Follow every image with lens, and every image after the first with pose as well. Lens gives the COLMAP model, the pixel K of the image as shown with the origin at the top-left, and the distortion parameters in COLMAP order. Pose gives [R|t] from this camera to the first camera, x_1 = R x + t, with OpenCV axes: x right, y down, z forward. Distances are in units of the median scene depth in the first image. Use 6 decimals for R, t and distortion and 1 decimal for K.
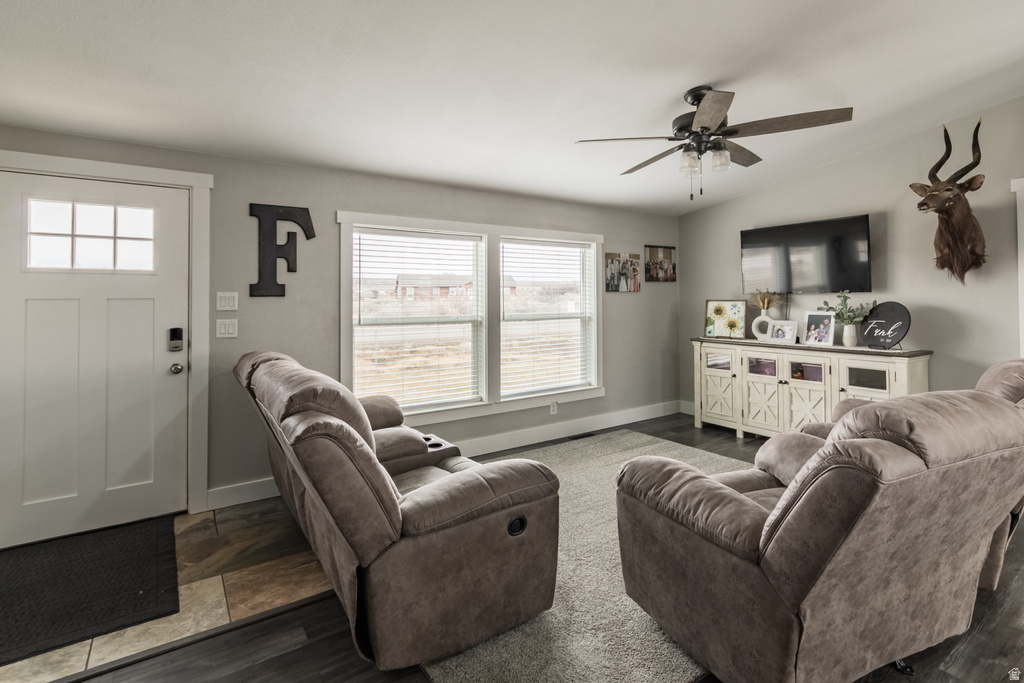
lens RADIAL K [[490.5, 0, 508.4], [0, 490.5, 290.1], [0, 0, 1]] dist [-0.004361, -0.001269]
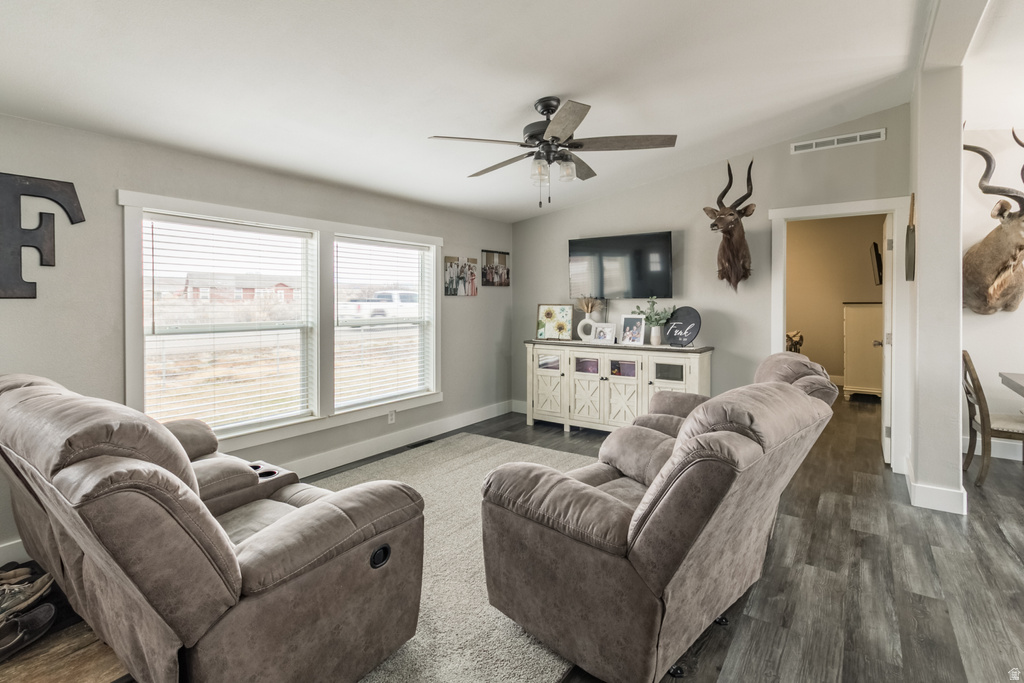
lens RADIAL K [[490.5, 0, 507.8], [0, 490.5, 306.5], [0, 0, 1]] dist [-0.004361, -0.001269]
pose [[0.936781, 0.001639, 0.349911, -0.043025], [-0.011199, 0.999617, 0.025301, -0.001737], [-0.349736, -0.027621, 0.936441, 0.049831]]
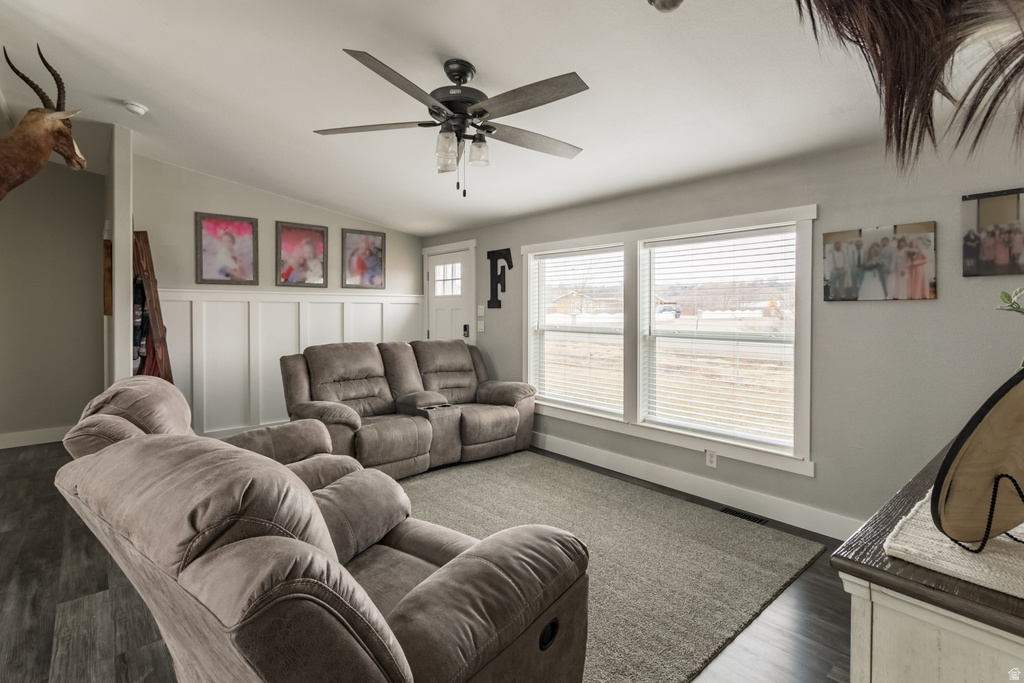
lens RADIAL K [[490.5, 0, 523.7], [0, 490.5, 313.8], [0, 0, 1]] dist [-0.004361, -0.001269]
pose [[0.141330, 0.014276, -0.989860, 1.133153], [0.013252, 0.999779, 0.016311, 0.006822], [0.989874, -0.015423, 0.141109, 0.890616]]
